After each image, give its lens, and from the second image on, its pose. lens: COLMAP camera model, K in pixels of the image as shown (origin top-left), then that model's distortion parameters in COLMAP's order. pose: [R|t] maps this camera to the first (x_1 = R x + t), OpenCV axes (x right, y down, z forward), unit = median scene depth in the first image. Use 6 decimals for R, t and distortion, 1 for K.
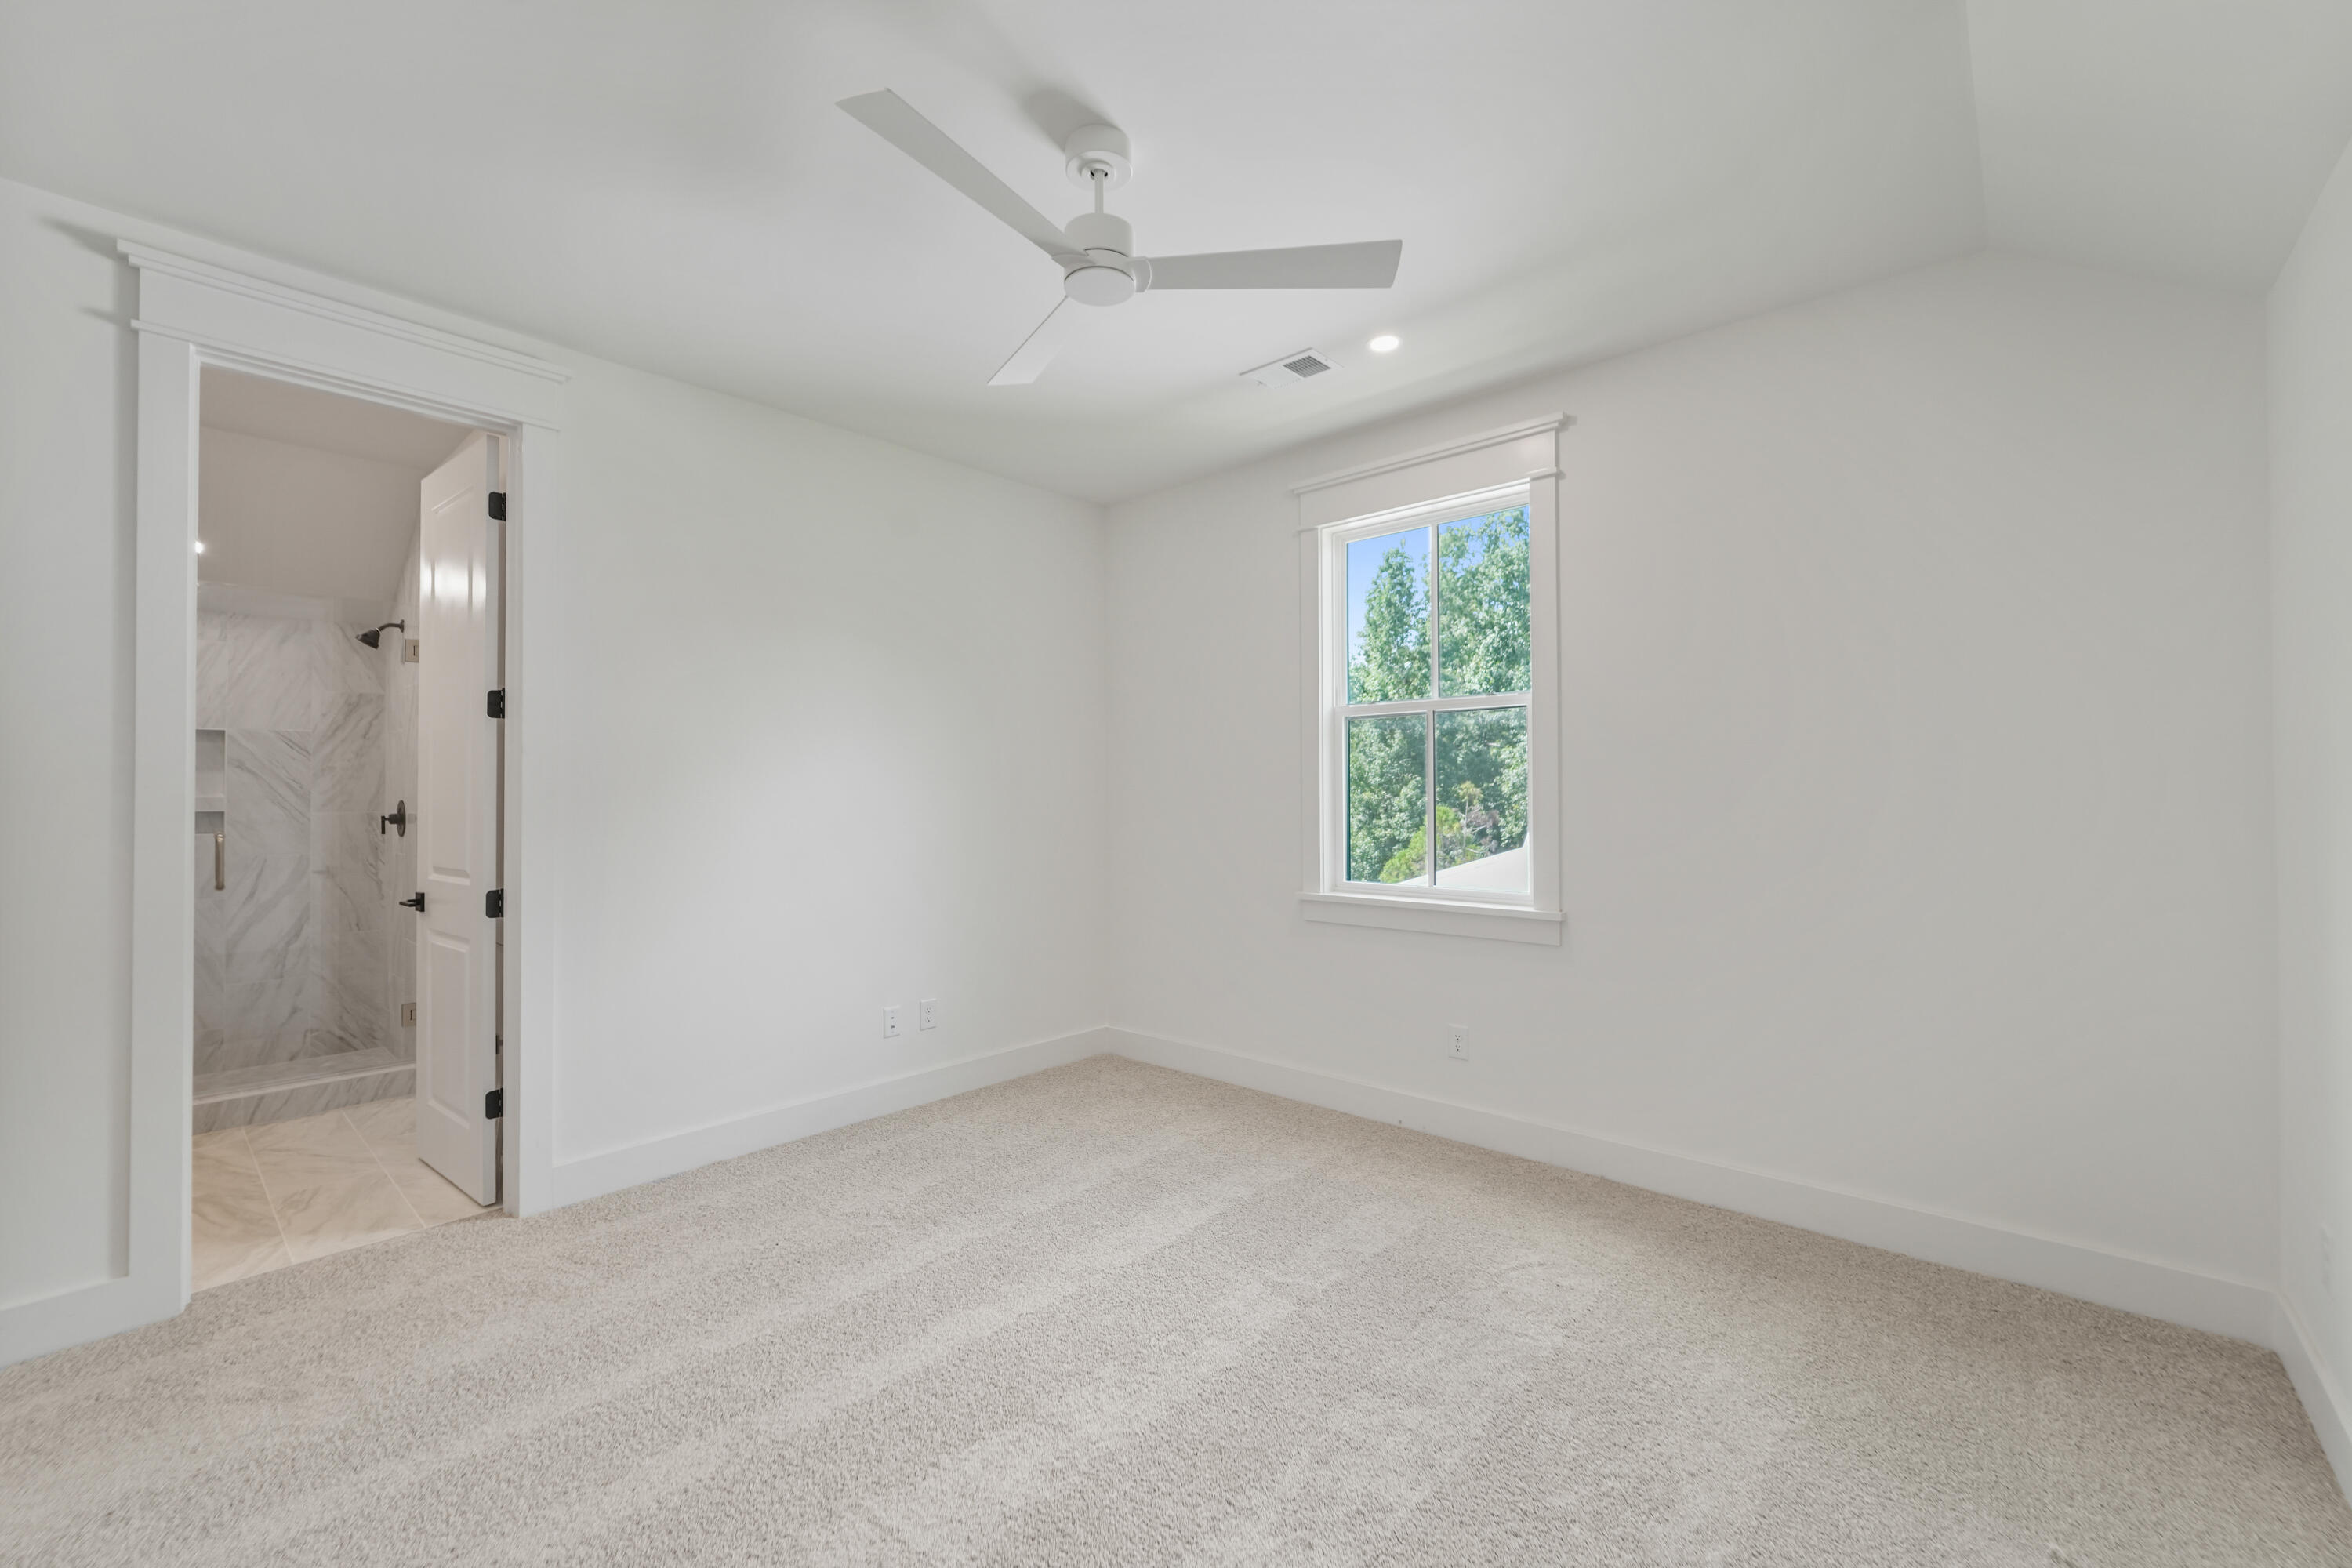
lens RADIAL K [[963.4, 0, 1174.2], [0, 963.4, 796.3], [0, 0, 1]] dist [-0.005959, -0.000651]
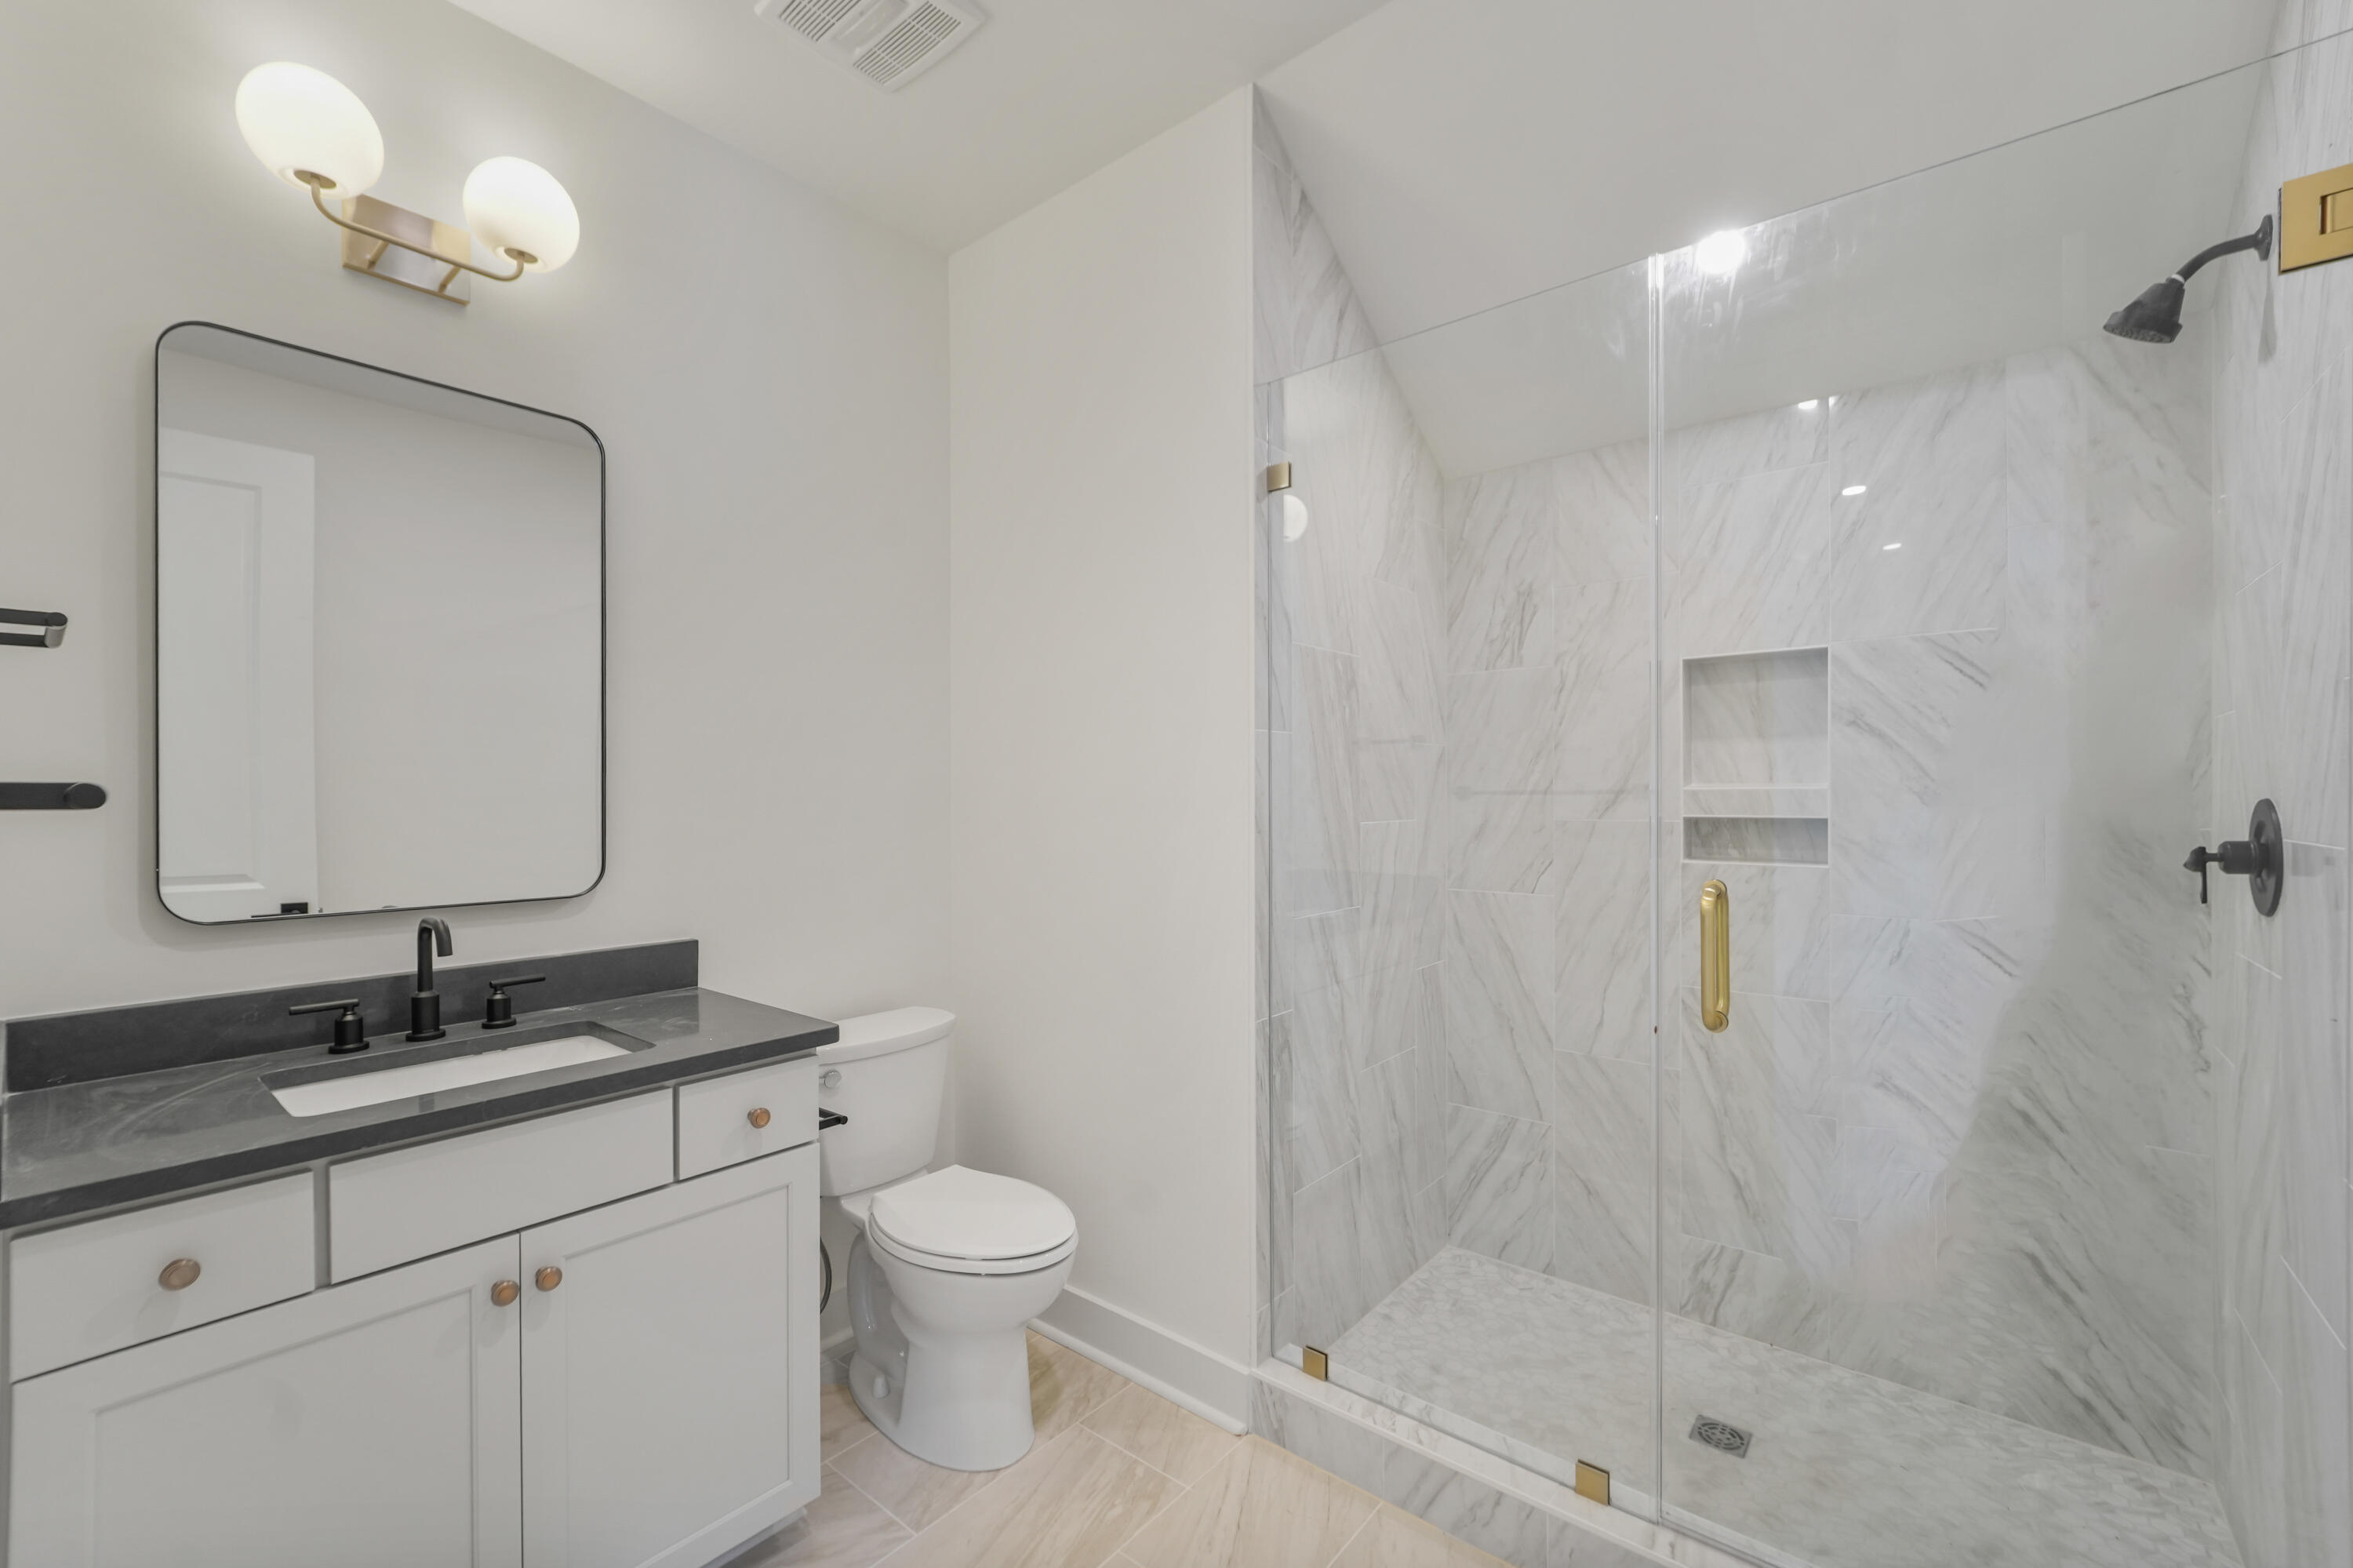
lens RADIAL K [[963.8, 0, 1182.7], [0, 963.8, 794.5], [0, 0, 1]] dist [-0.005959, -0.000651]
pose [[0.042251, 0.003139, -0.999102, -0.515840], [0.009974, 0.999944, 0.003564, -0.001472], [0.999057, -0.010116, 0.042217, 0.642026]]
